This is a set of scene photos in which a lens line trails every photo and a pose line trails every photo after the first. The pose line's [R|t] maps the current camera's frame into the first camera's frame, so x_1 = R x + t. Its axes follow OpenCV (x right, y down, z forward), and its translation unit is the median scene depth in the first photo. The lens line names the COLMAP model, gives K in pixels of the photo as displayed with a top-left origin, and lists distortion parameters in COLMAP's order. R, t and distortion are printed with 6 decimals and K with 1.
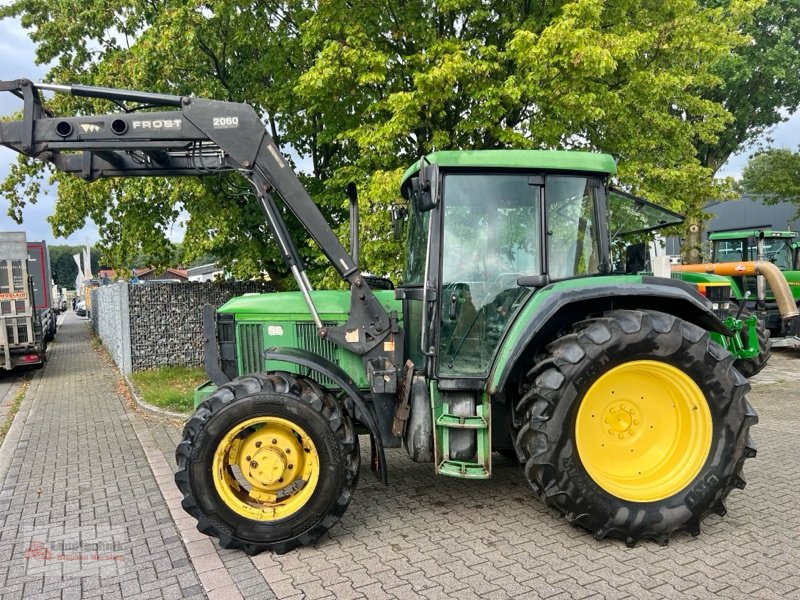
lens RADIAL K [[603.0, 0, 400.5], [0, 603.0, 303.6], [0, 0, 1]] dist [0.047642, -0.051903]
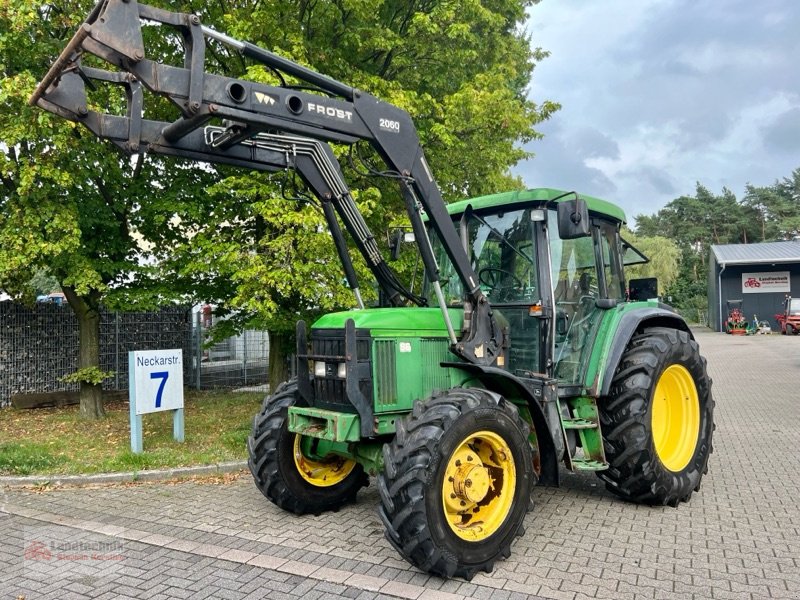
lens RADIAL K [[603.0, 0, 398.7], [0, 603.0, 302.7], [0, 0, 1]] dist [0.047642, -0.051903]
pose [[0.807025, 0.032726, 0.589610, -0.574264], [0.003649, 0.998168, -0.060398, 0.023437], [-0.590506, 0.050894, 0.805427, 0.174004]]
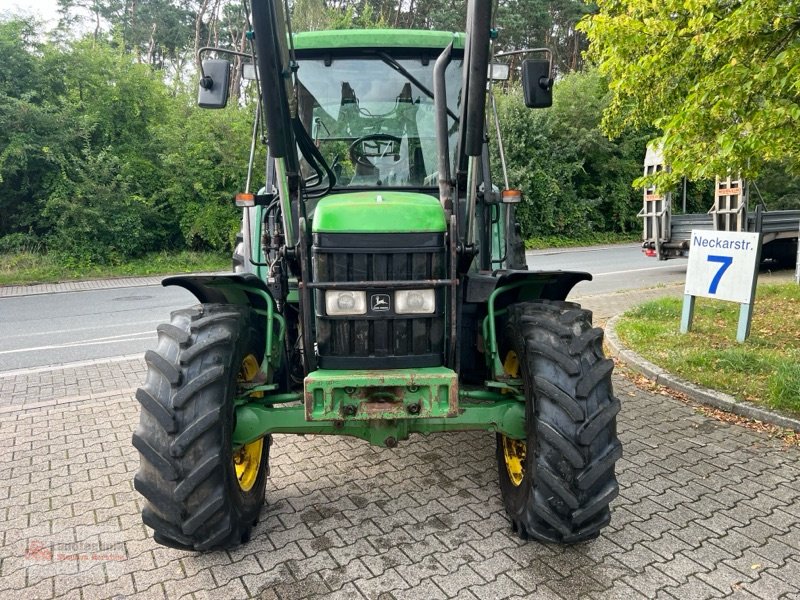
lens RADIAL K [[603.0, 0, 399.6], [0, 603.0, 296.8], [0, 0, 1]] dist [0.047642, -0.051903]
pose [[0.029211, 0.174289, -0.984261, 0.754771], [-0.010811, 0.984679, 0.174042, -0.021513], [0.999515, 0.005557, 0.030648, 0.806507]]
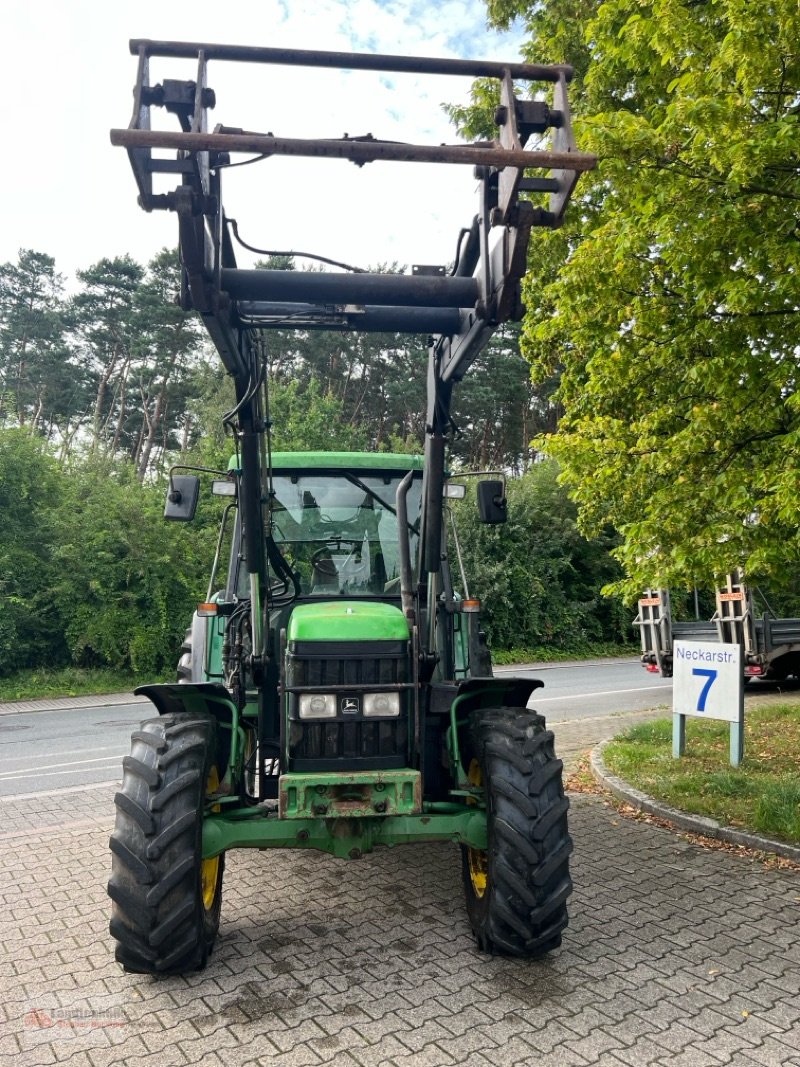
lens RADIAL K [[804.2, 0, 405.5], [0, 804.2, 530.7], [0, 0, 1]] dist [0.047642, -0.051903]
pose [[0.104457, -0.068096, -0.992195, 0.961850], [-0.016496, 0.997397, -0.070190, -0.035024], [0.994393, 0.023699, 0.103061, 0.782215]]
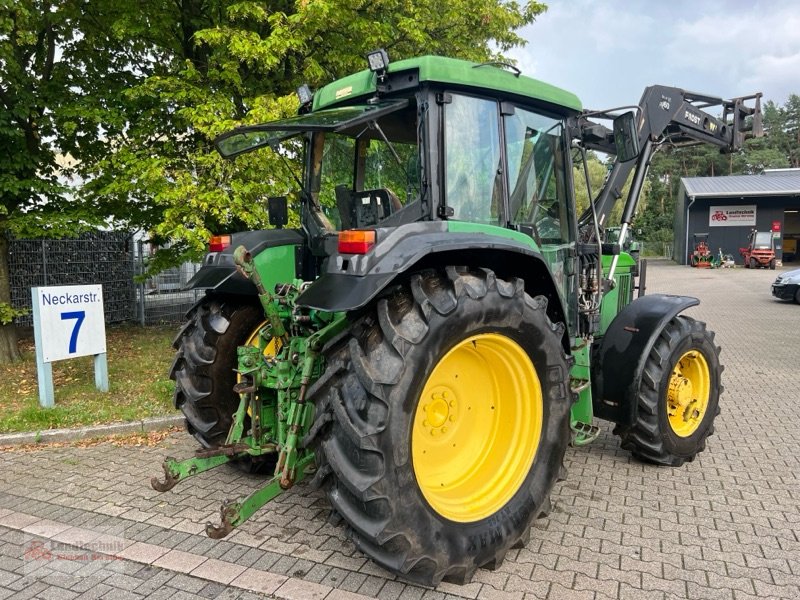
lens RADIAL K [[603.0, 0, 403.3], [0, 603.0, 299.9], [0, 0, 1]] dist [0.047642, -0.051903]
pose [[0.770466, -0.028962, 0.636823, -0.469312], [-0.003833, 0.998739, 0.050058, 0.014024], [-0.637470, -0.041009, 0.769383, 0.290588]]
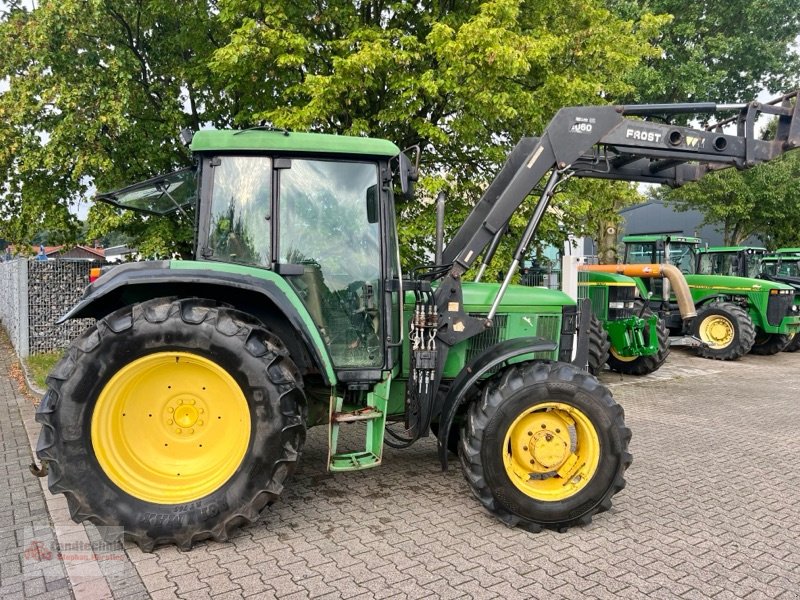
lens RADIAL K [[603.0, 0, 401.7], [0, 603.0, 297.4], [0, 0, 1]] dist [0.047642, -0.051903]
pose [[0.992949, 0.034802, 0.113316, 0.038574], [-0.035439, 0.999365, 0.003607, 0.001535], [-0.113118, -0.007597, 0.993552, 0.001487]]
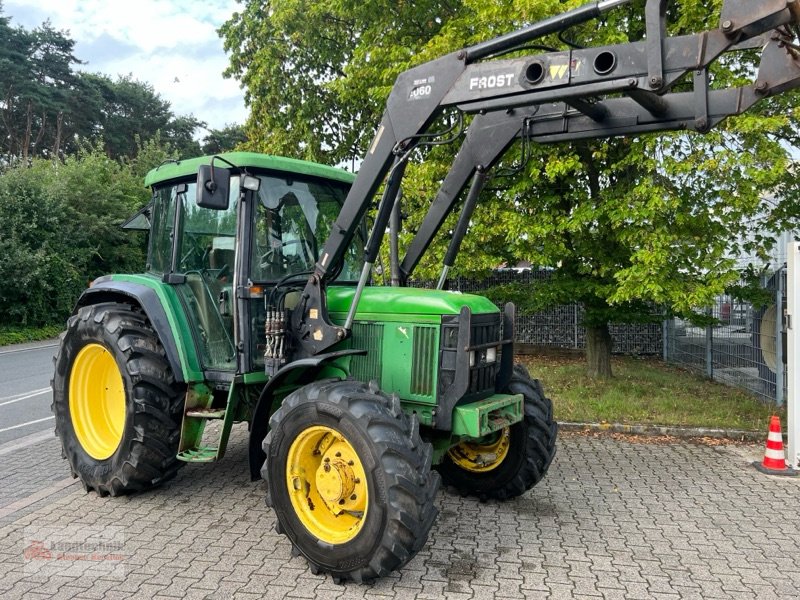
lens RADIAL K [[603.0, 0, 397.0], [0, 603.0, 297.2], [0, 0, 1]] dist [0.047642, -0.051903]
pose [[0.790306, 0.033112, -0.611817, 0.677595], [-0.027150, 0.999450, 0.019021, -0.021250], [0.612110, 0.001578, 0.790771, 0.232199]]
